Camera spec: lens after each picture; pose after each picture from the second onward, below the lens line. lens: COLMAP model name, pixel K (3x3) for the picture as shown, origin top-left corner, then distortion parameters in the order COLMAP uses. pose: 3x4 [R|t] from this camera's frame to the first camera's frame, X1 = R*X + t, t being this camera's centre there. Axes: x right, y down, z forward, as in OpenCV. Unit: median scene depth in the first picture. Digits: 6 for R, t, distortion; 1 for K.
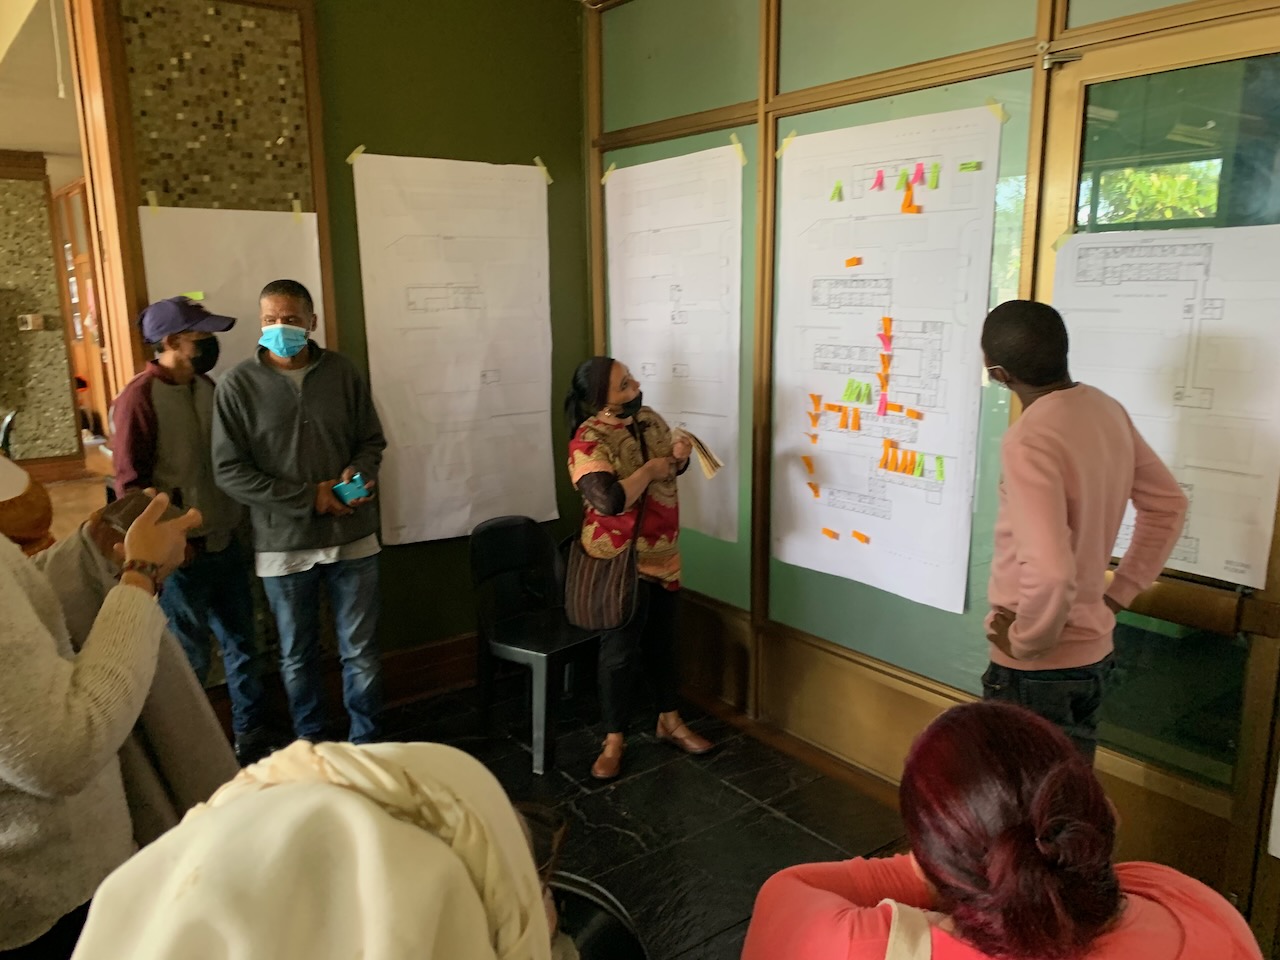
lens RADIAL K [[967.4, 0, 638.1], [0, 967.4, 475.1], [0, 0, 1]] dist [0.041536, -0.031074]
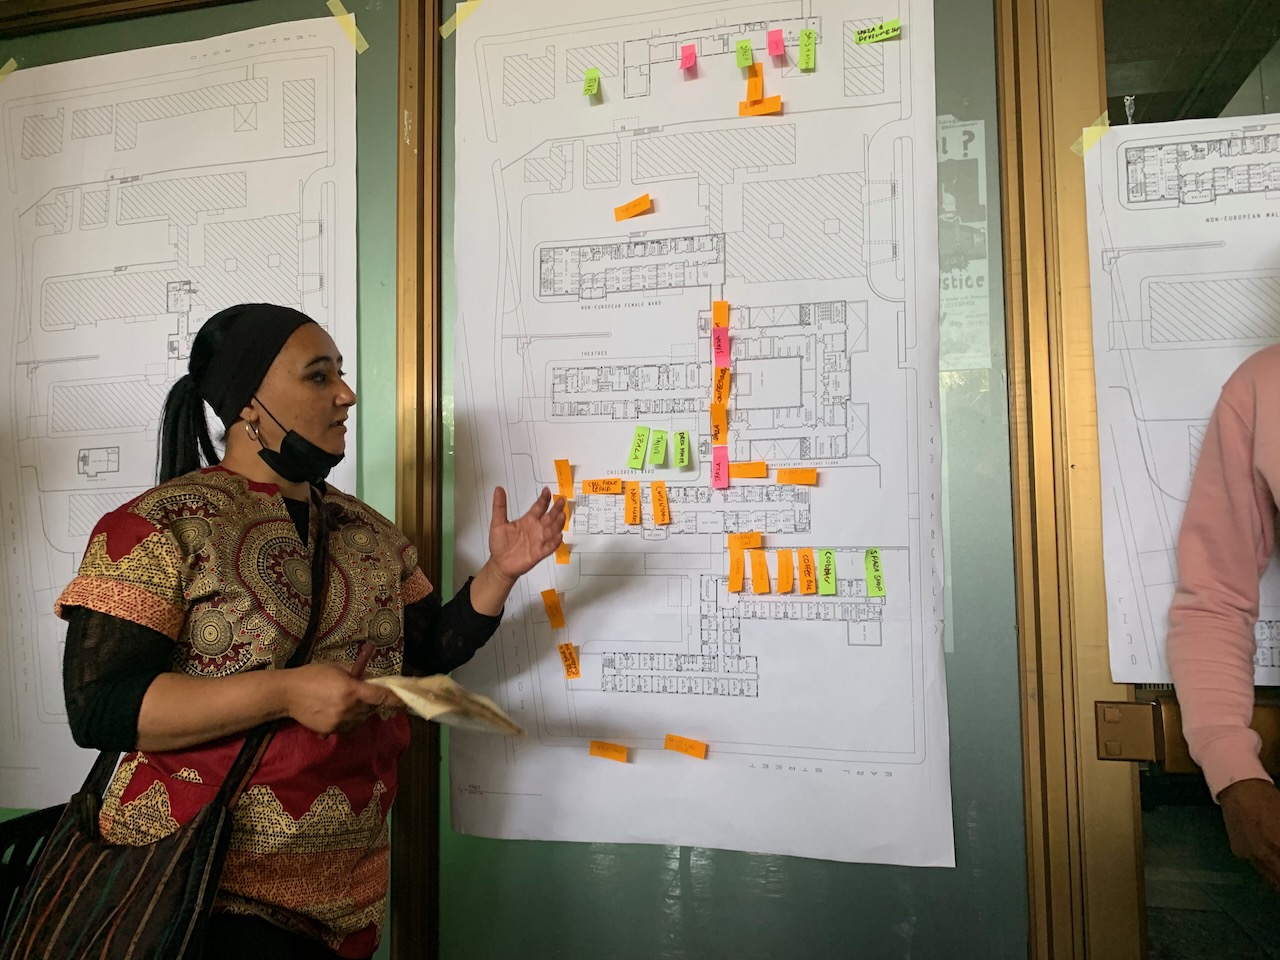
lens RADIAL K [[967.4, 0, 638.1], [0, 967.4, 475.1], [0, 0, 1]] dist [0.041536, -0.031074]
pose [[0.778775, 0.050106, 0.625299, -0.104238], [0.120379, 0.966342, -0.227360, 0.042872], [-0.615645, 0.252335, 0.746531, 0.654274]]
